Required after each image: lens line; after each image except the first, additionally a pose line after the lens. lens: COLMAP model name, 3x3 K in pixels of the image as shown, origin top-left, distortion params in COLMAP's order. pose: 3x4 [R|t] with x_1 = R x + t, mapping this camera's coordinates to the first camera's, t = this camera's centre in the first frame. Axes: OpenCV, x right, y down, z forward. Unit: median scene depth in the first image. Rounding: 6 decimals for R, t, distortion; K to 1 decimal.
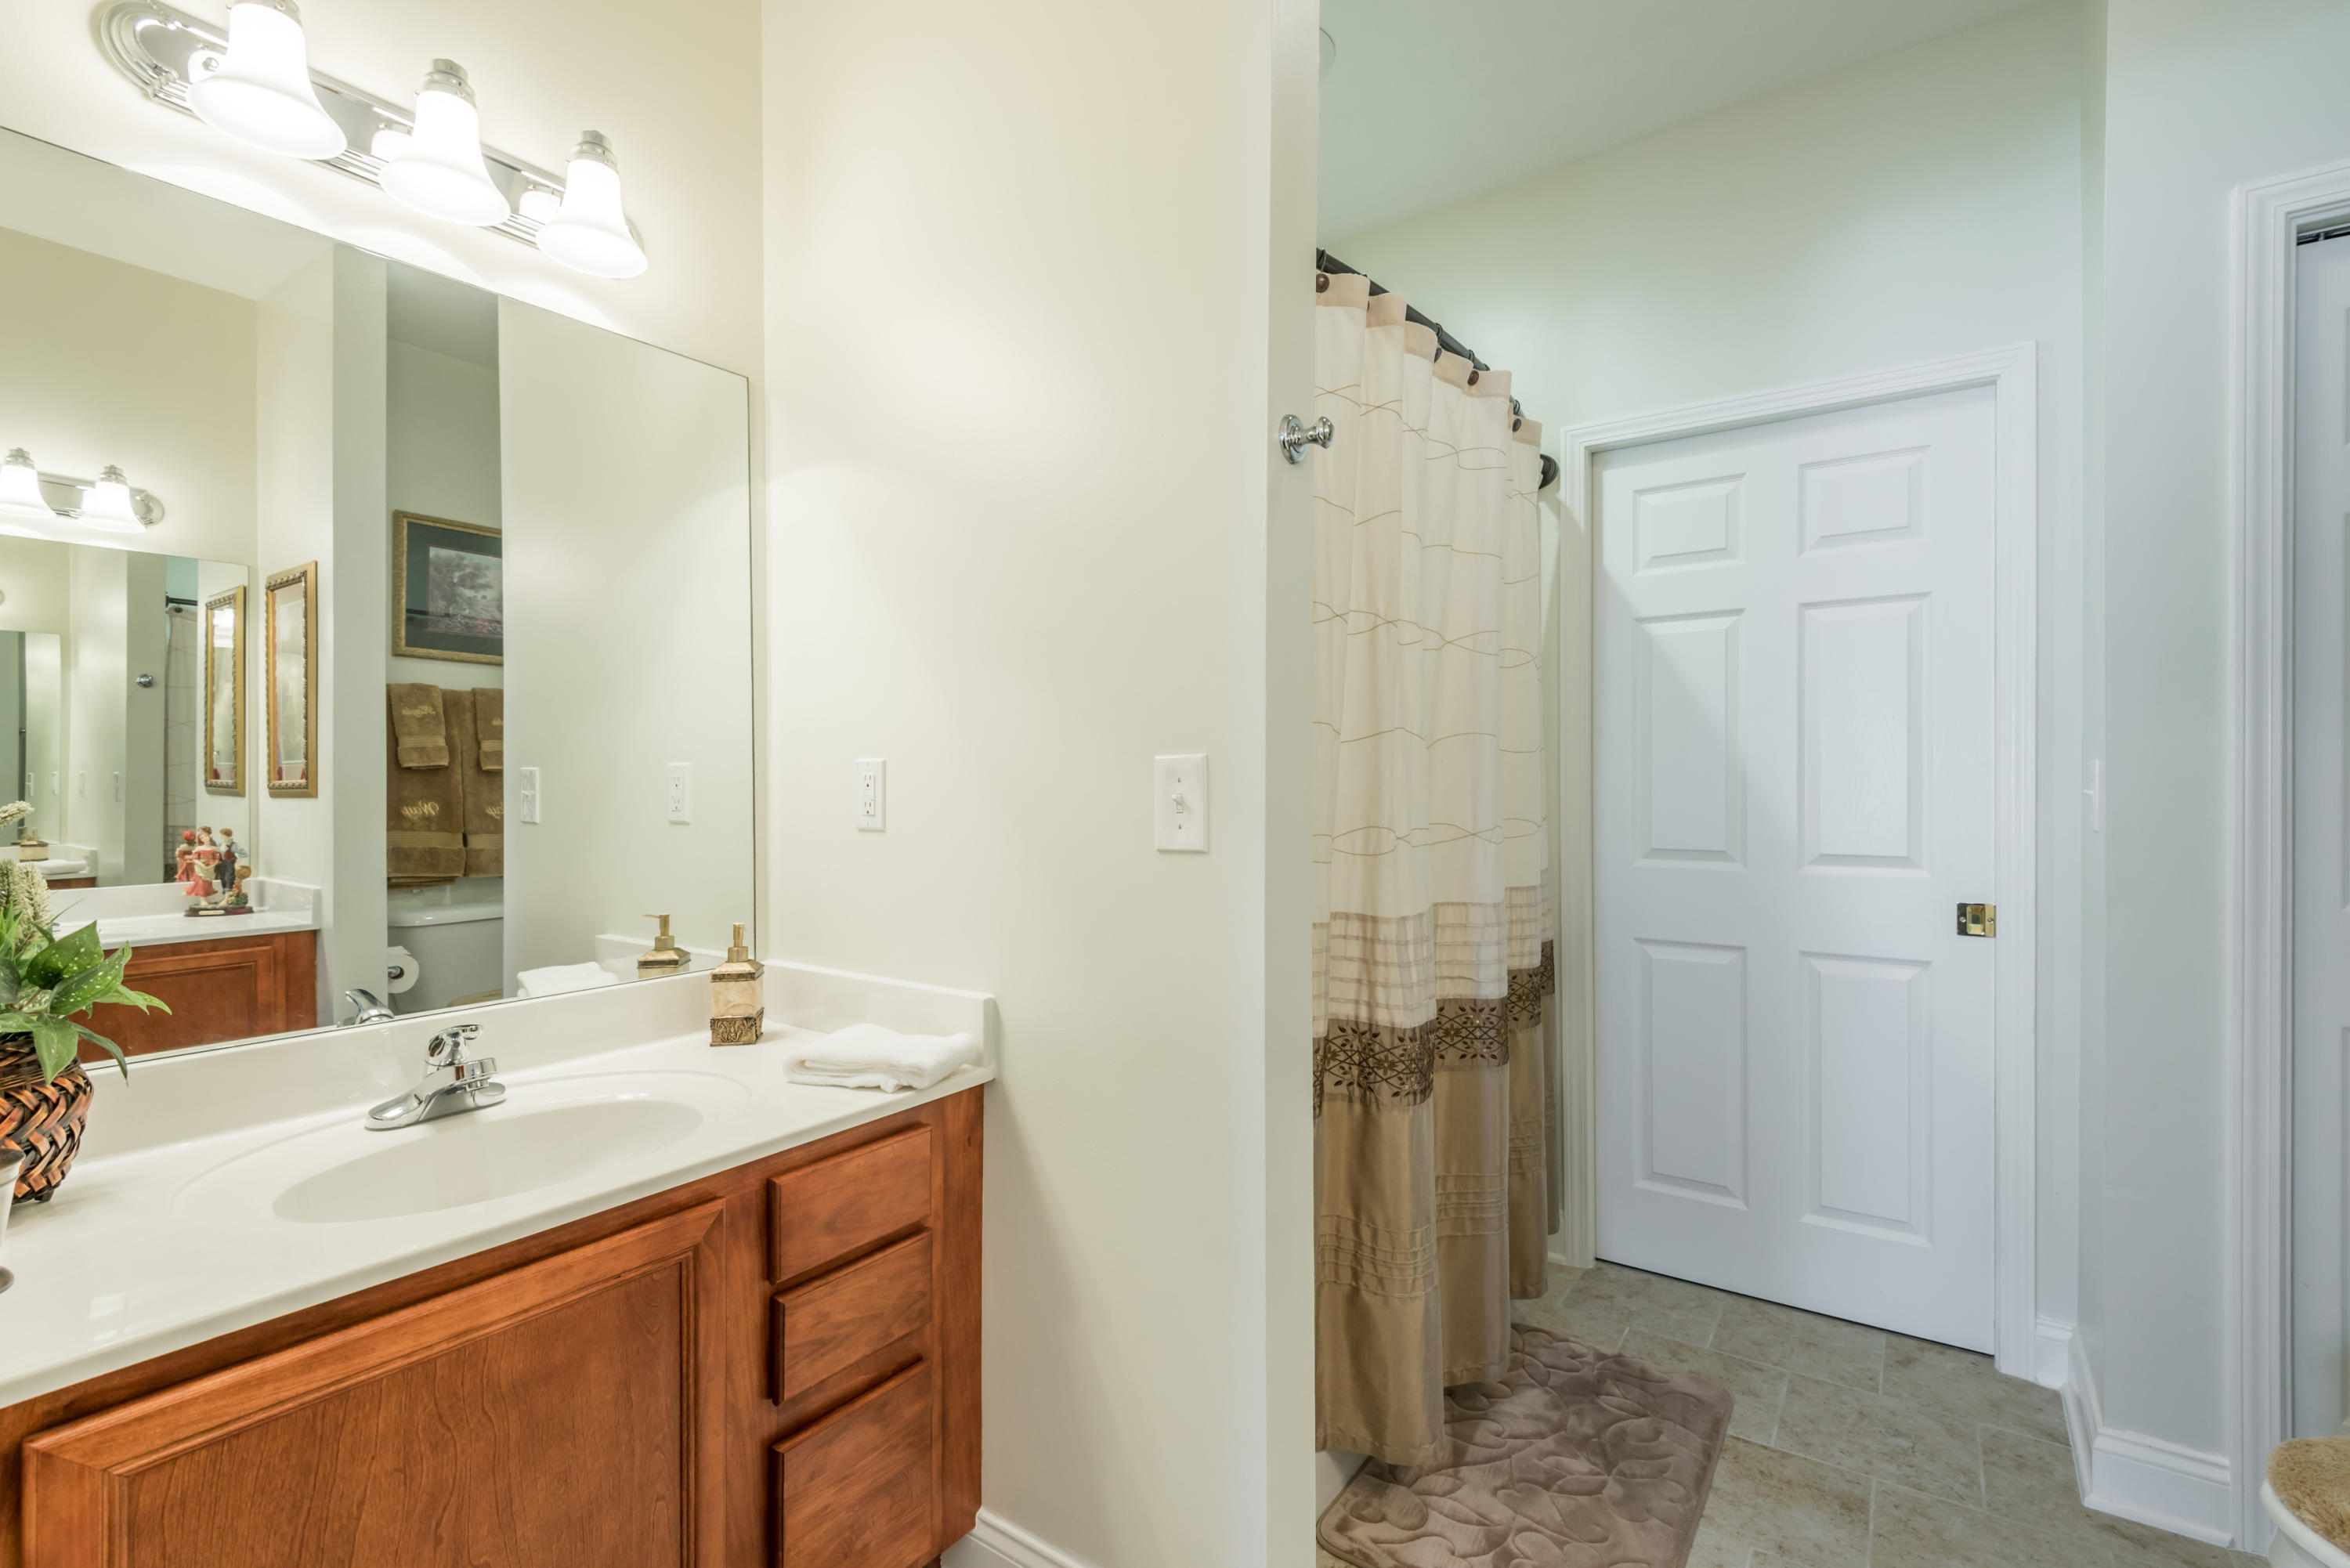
lens RADIAL K [[1051.1, 0, 1171.0], [0, 1051.1, 775.0], [0, 0, 1]] dist [0.000385, -0.004945]
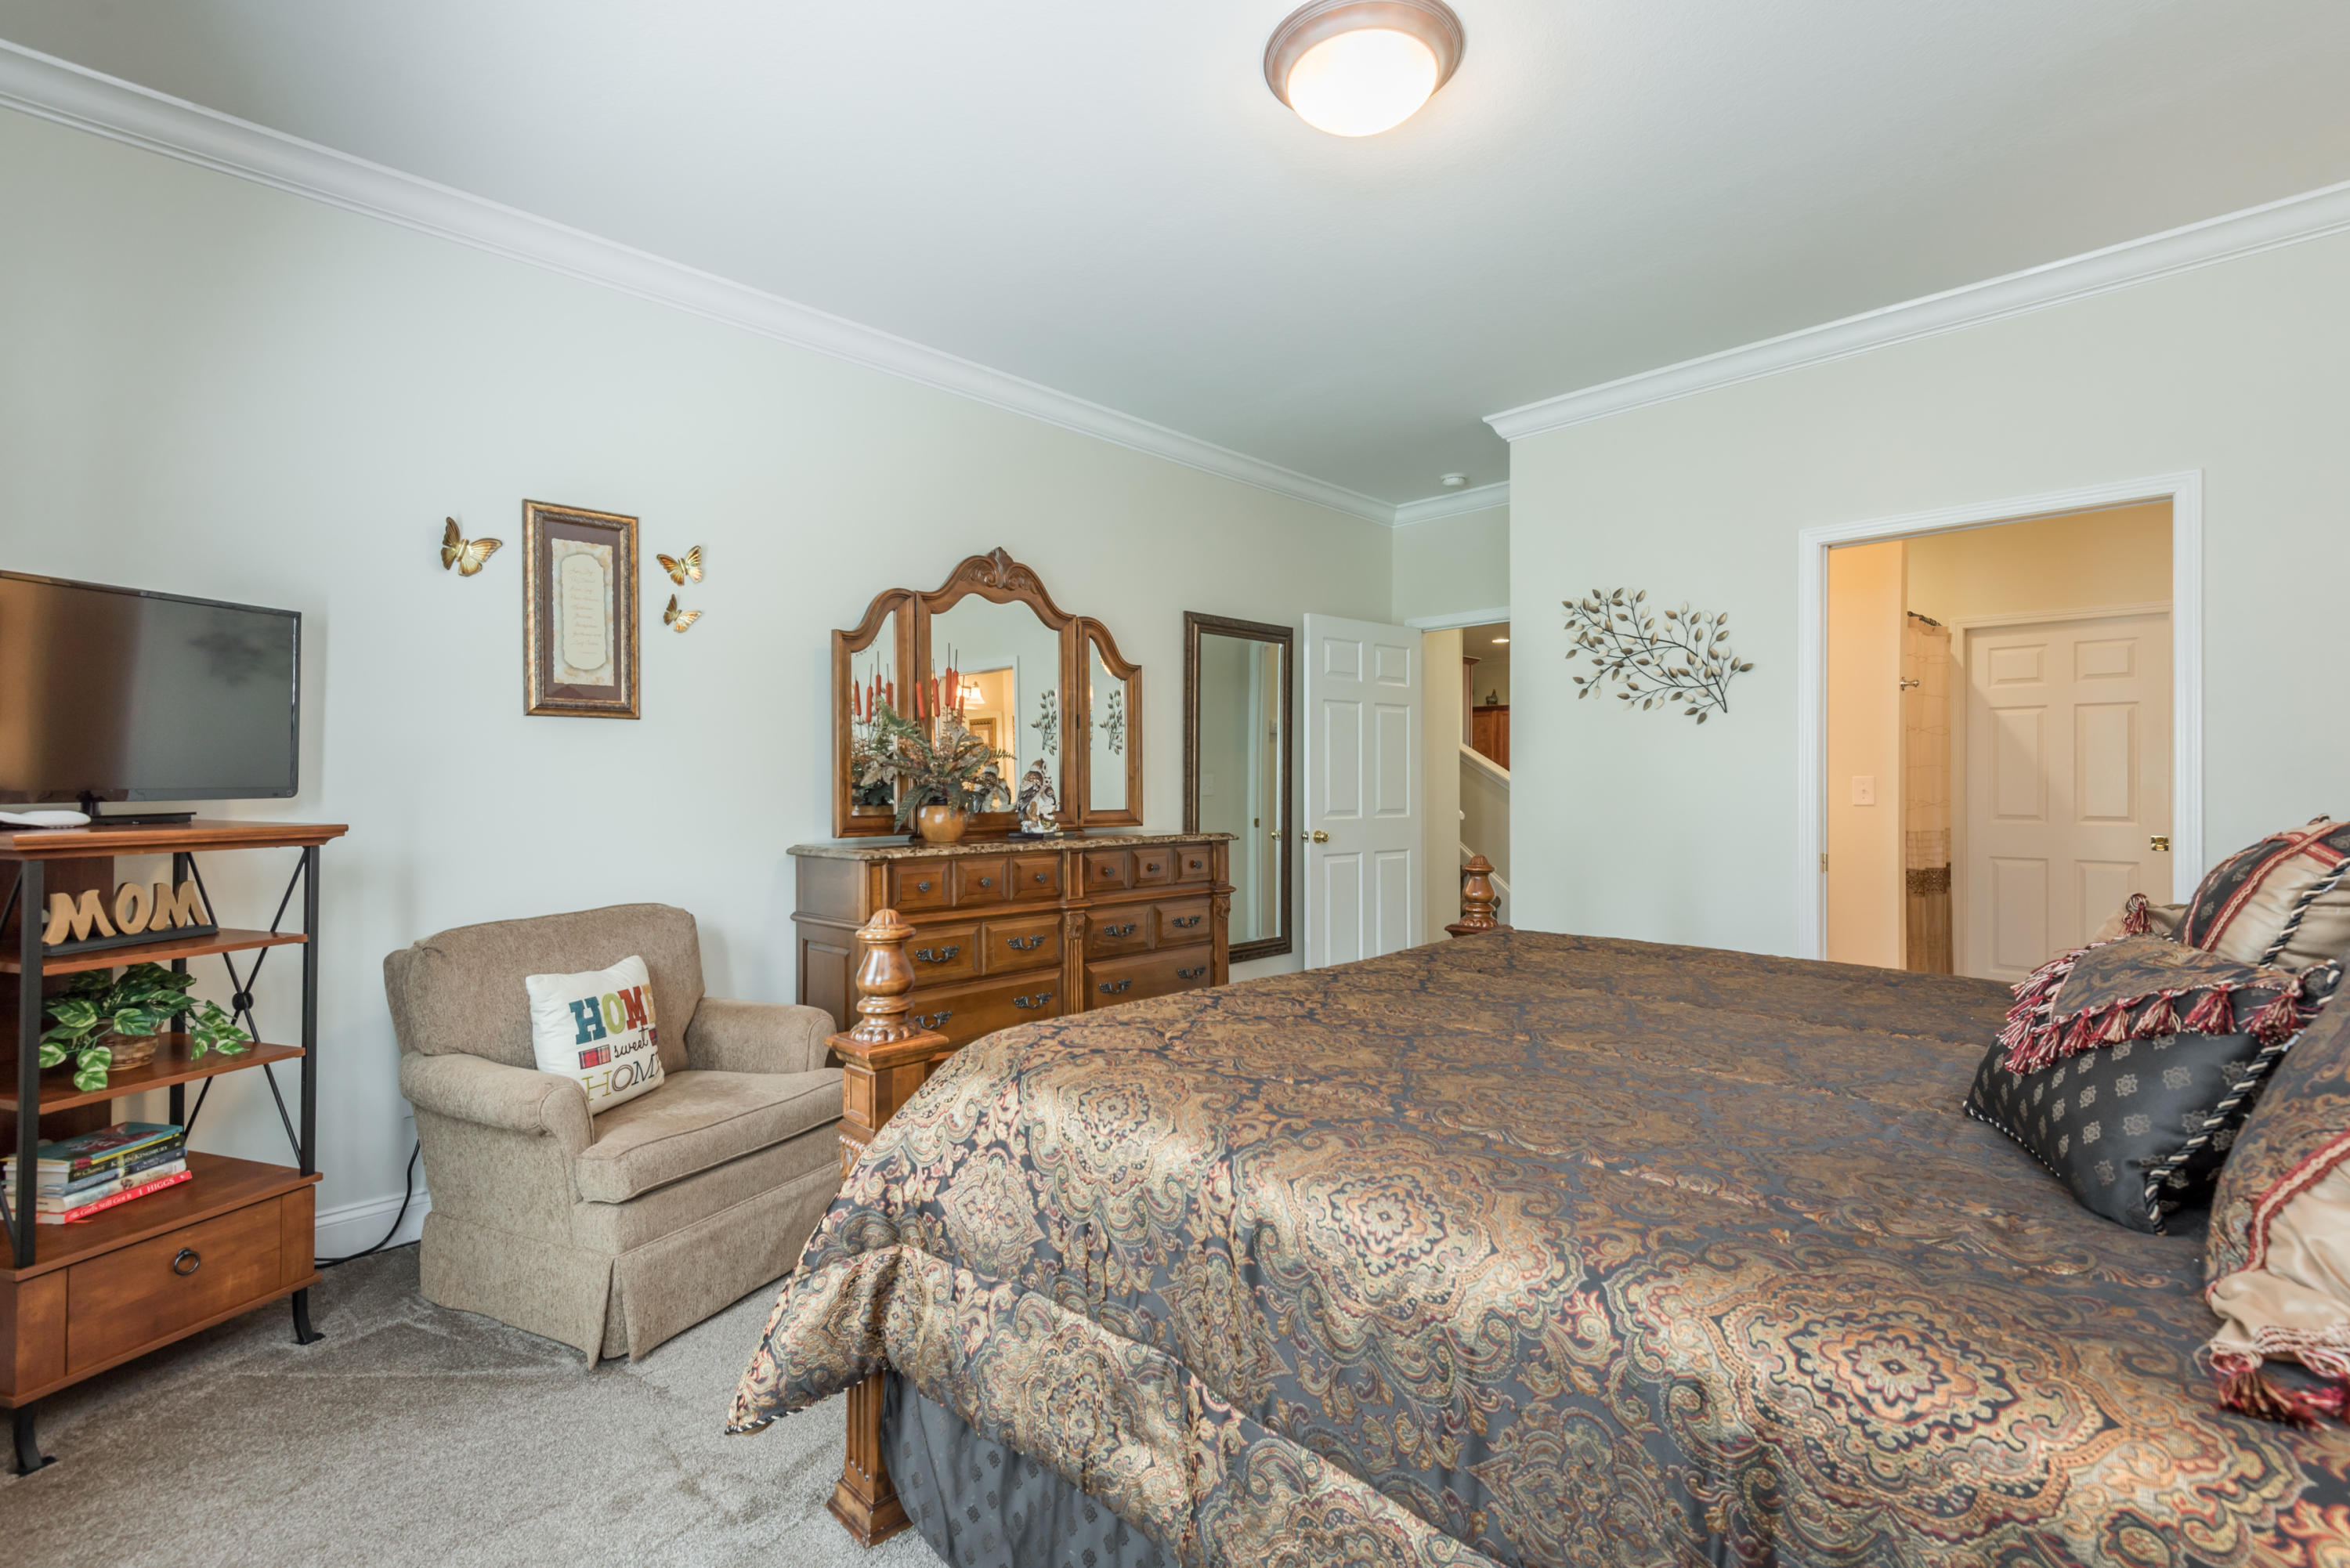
lens RADIAL K [[1051.1, 0, 1179.5], [0, 1051.1, 772.7], [0, 0, 1]] dist [0.000385, -0.004945]
pose [[0.984086, -0.000223, -0.177695, -0.874283], [-0.000422, 0.999993, -0.003592, -0.009697], [0.177694, 0.003610, 0.984079, -1.521185]]
